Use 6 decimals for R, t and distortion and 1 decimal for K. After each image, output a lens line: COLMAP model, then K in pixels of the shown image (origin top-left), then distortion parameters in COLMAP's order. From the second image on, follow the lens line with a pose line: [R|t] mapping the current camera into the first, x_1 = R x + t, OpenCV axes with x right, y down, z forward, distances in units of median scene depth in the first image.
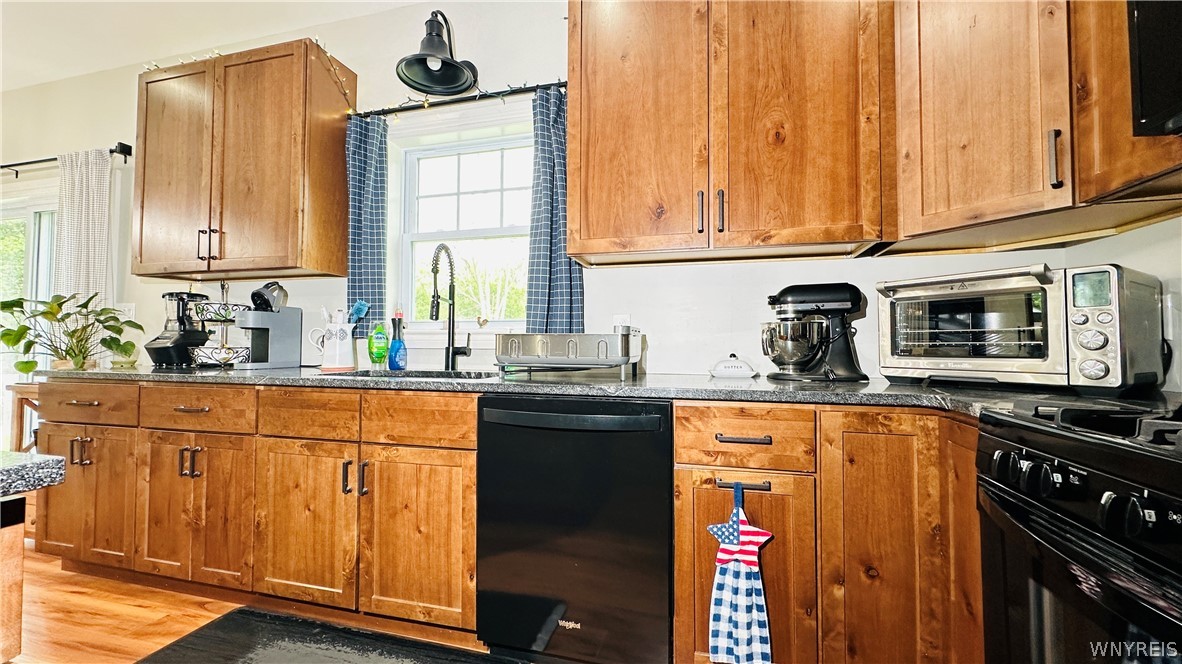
lens RADIAL K [[467.2, 0, 591.0], [0, 467.2, 332.0], [0, 0, 1]] dist [-0.003756, -0.000088]
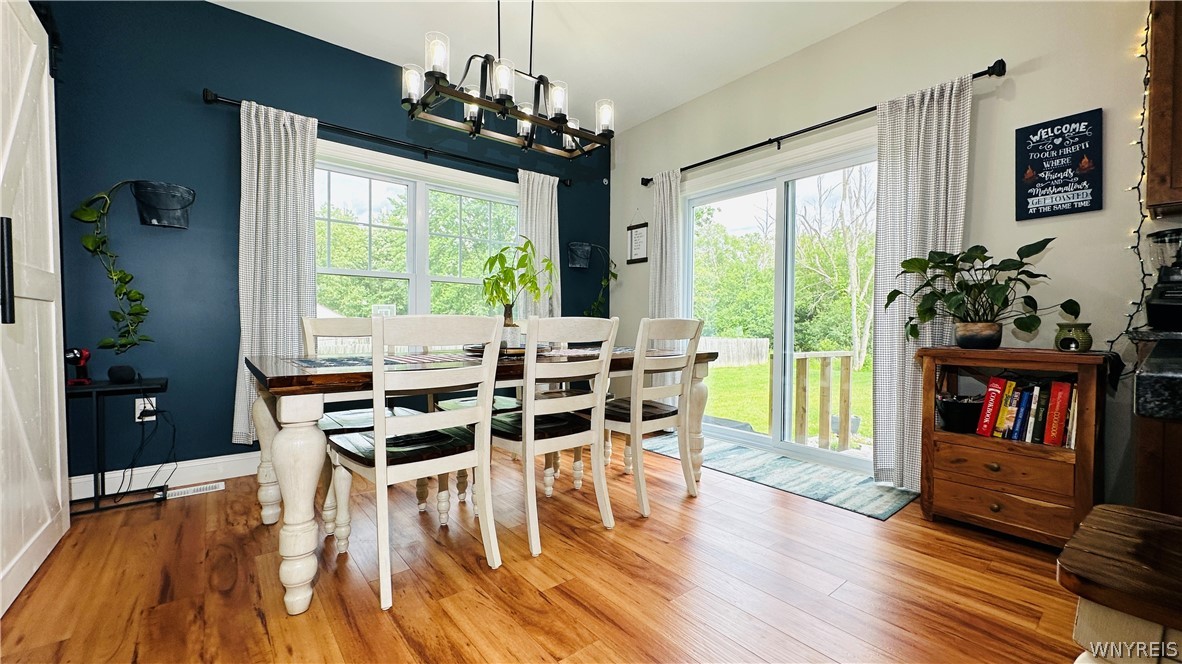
lens RADIAL K [[467.2, 0, 591.0], [0, 467.2, 332.0], [0, 0, 1]] dist [-0.003756, -0.000088]
pose [[0.808201, 0.015246, -0.588710, -1.744492], [0.011337, 0.999077, 0.041437, 0.050904], [0.588798, -0.040163, 0.807282, -0.169861]]
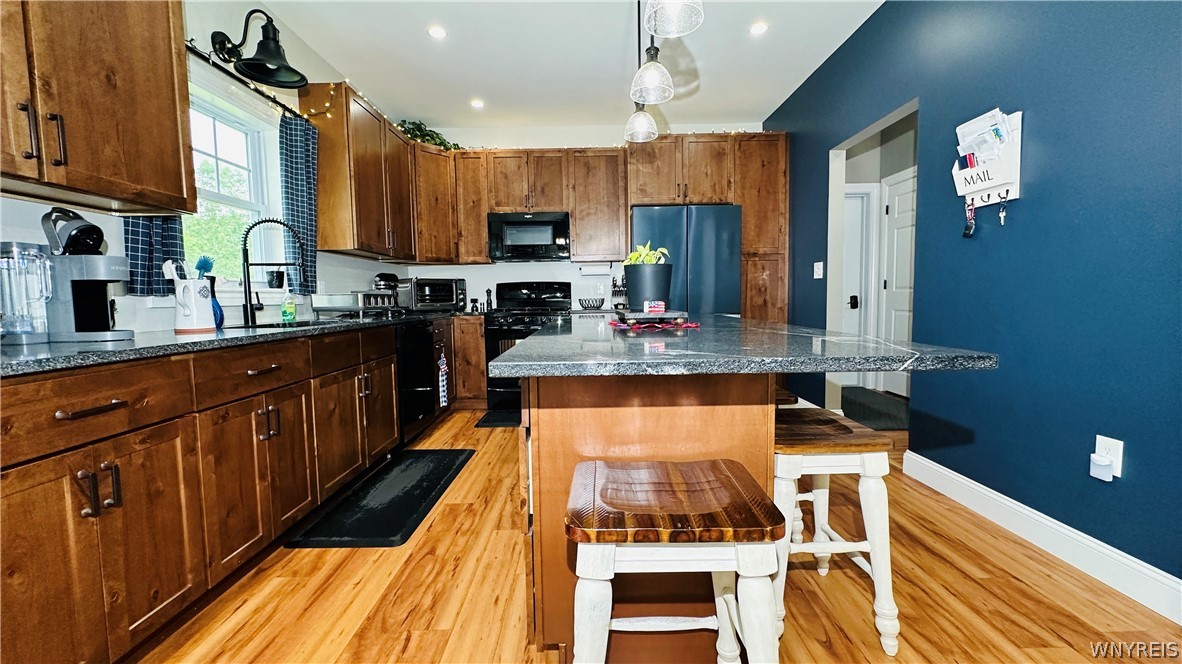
lens RADIAL K [[467.2, 0, 591.0], [0, 467.2, 332.0], [0, 0, 1]] dist [-0.003756, -0.000088]
pose [[-0.258313, -0.069985, 0.963523, -2.052859], [-0.010956, 0.997521, 0.069517, 0.015459], [-0.965999, 0.007400, -0.258439, 0.626027]]
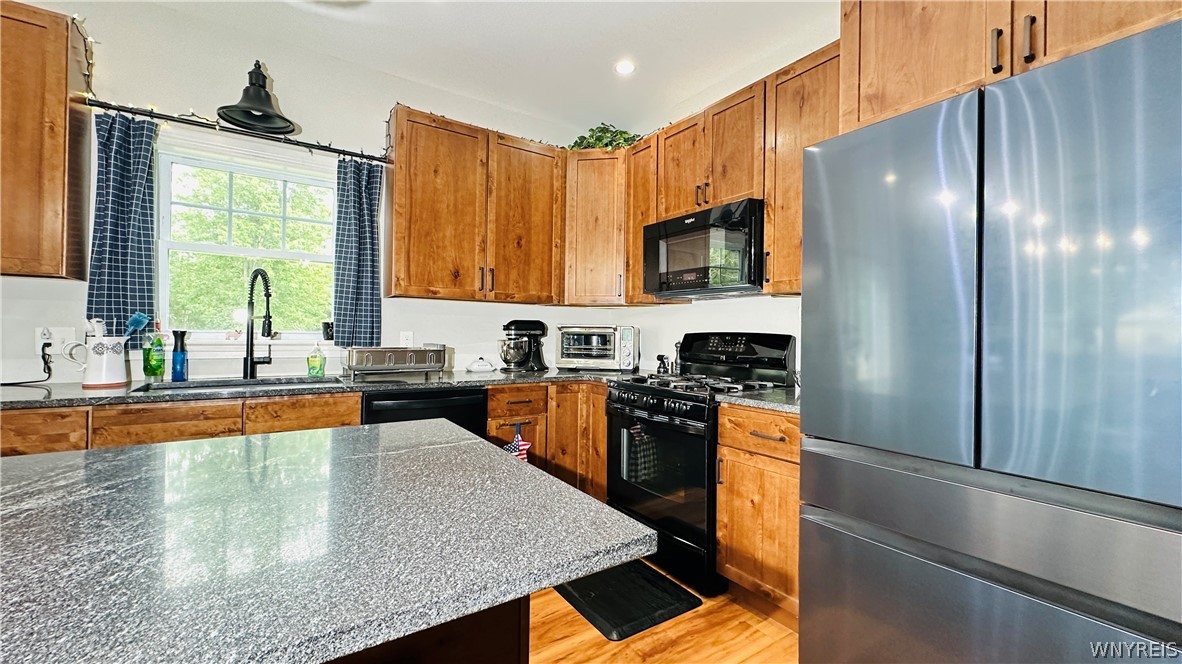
lens RADIAL K [[467.2, 0, 591.0], [0, 467.2, 332.0], [0, 0, 1]] dist [-0.003756, -0.000088]
pose [[0.656588, 0.008125, 0.754206, -0.776887], [-0.033289, 0.999280, 0.018215, -0.098204], [-0.753515, -0.037067, 0.656385, -0.447510]]
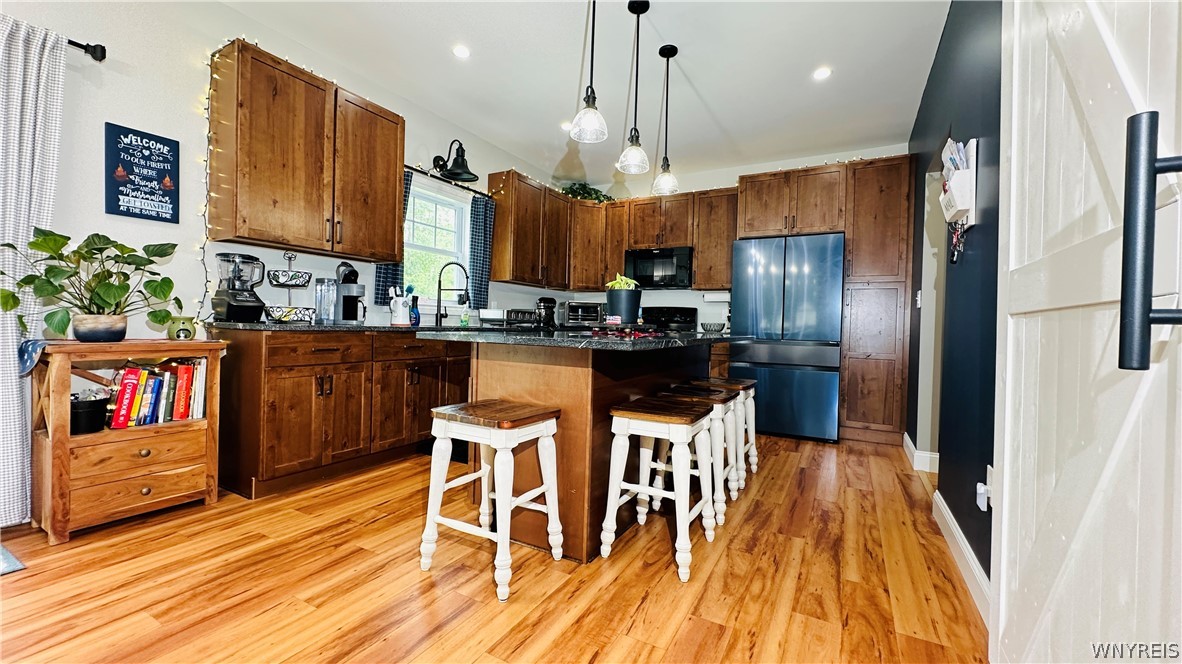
lens RADIAL K [[467.2, 0, 591.0], [0, 467.2, 332.0], [0, 0, 1]] dist [-0.003756, -0.000088]
pose [[0.245548, -0.010104, 0.969332, -2.509512], [-0.053555, 0.998277, 0.023972, 0.037193], [-0.967904, -0.057799, 0.244584, -0.067448]]
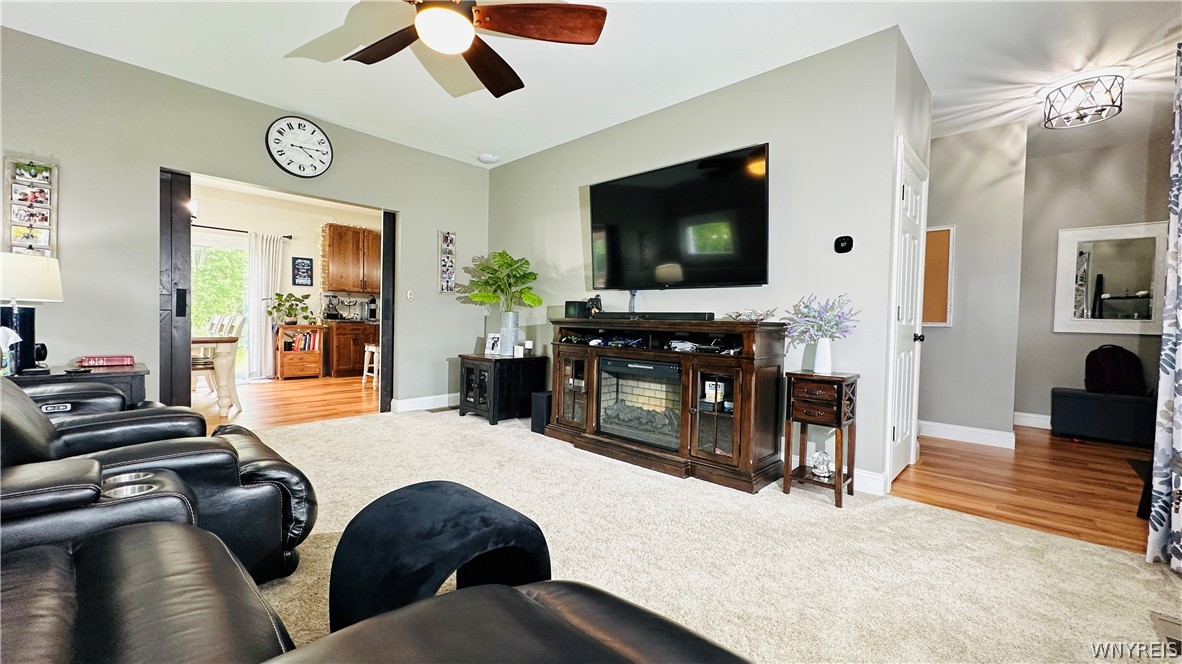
lens RADIAL K [[467.2, 0, 591.0], [0, 467.2, 332.0], [0, 0, 1]] dist [-0.003756, -0.000088]
pose [[0.482607, -0.015824, 0.875694, -3.996330], [-0.045073, 0.998063, 0.042875, -0.074765], [-0.874676, -0.060162, 0.480959, -2.872419]]
